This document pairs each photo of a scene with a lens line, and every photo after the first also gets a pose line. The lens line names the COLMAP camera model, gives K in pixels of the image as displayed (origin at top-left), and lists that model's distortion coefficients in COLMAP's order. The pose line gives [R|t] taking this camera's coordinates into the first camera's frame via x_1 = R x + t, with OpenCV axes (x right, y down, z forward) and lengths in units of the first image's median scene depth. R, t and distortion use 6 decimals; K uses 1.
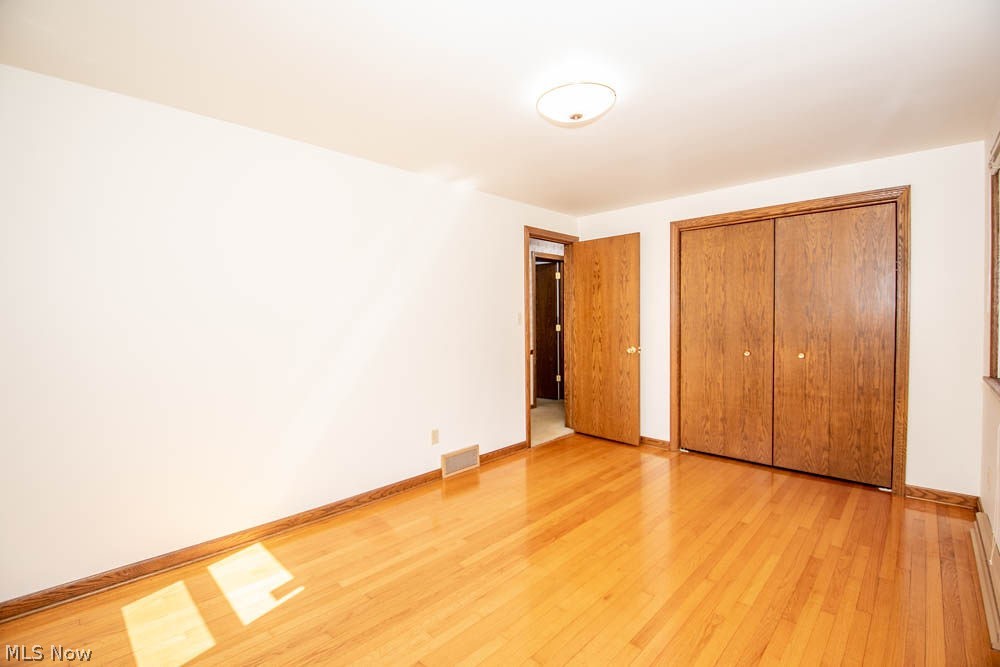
lens RADIAL K [[445.0, 0, 500.0], [0, 445.0, 333.5], [0, 0, 1]] dist [-0.000550, -0.000134]
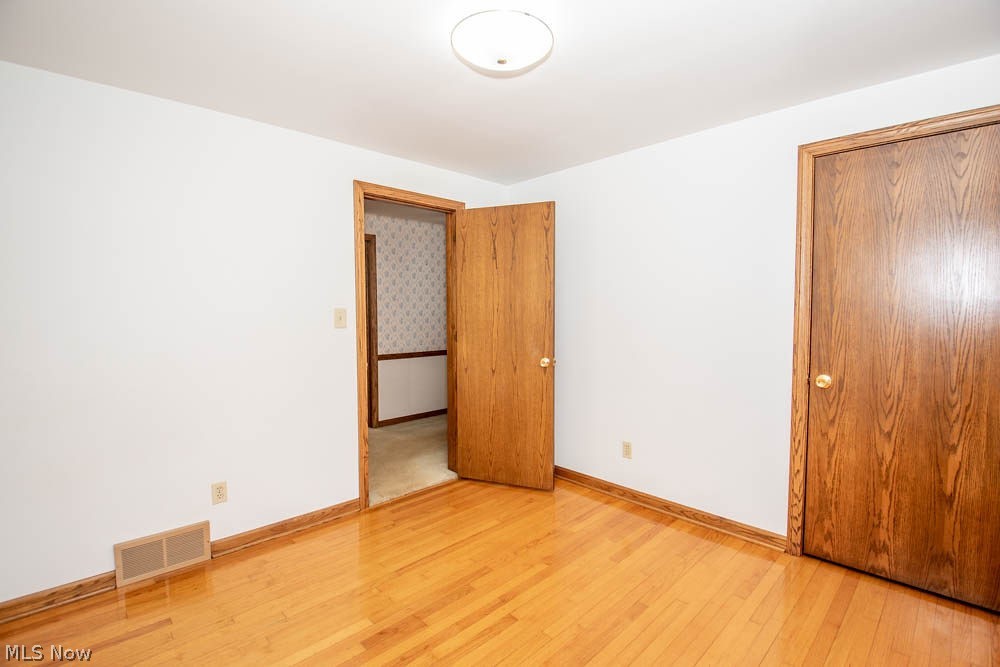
lens RADIAL K [[458.6, 0, 501.3], [0, 458.6, 321.7], [0, 0, 1]] dist [-0.028501, -0.000289]
pose [[0.999378, 0.006105, -0.034735, 0.293127], [-0.006745, 0.999809, -0.018350, -0.015305], [0.034617, 0.018573, 0.999228, 0.305961]]
